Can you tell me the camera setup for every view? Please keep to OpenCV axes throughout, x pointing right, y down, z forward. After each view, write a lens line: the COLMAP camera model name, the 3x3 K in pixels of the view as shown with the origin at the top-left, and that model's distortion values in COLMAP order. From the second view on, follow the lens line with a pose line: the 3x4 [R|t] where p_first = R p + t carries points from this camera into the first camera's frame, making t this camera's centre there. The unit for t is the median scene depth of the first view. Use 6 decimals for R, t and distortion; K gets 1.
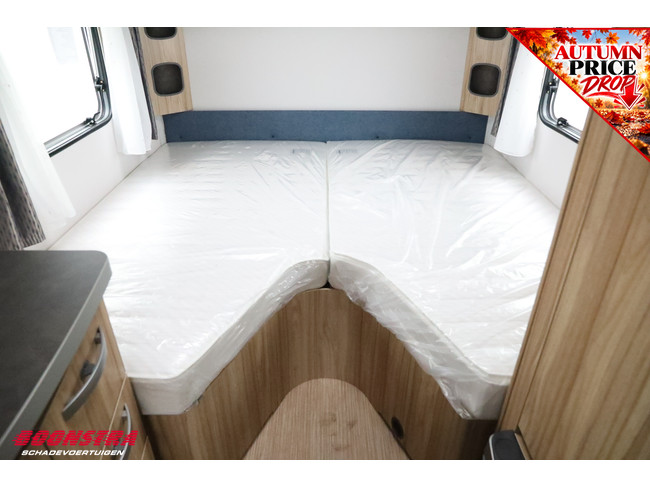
lens RADIAL K [[444.6, 0, 325.0], [0, 444.6, 243.5], [0, 0, 1]] dist [-0.104257, 0.075460]
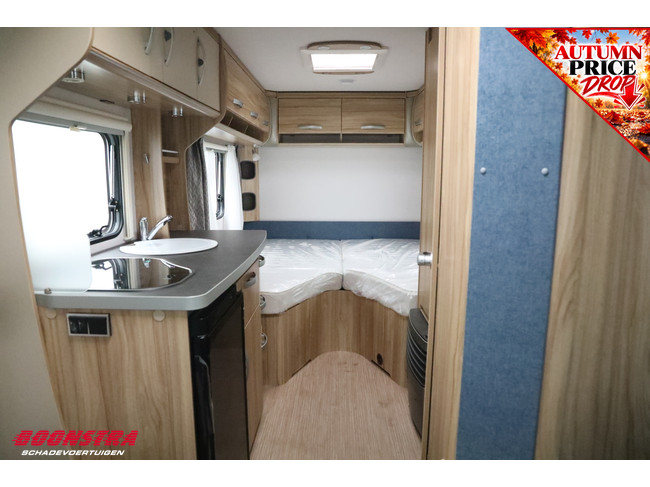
lens RADIAL K [[444.6, 0, 325.0], [0, 444.6, 243.5], [0, 0, 1]] dist [-0.104257, 0.075460]
pose [[0.999624, 0.005280, -0.026889, -0.017450], [-0.014169, 0.939498, -0.342260, 0.541607], [0.023455, 0.342512, 0.939220, -0.839248]]
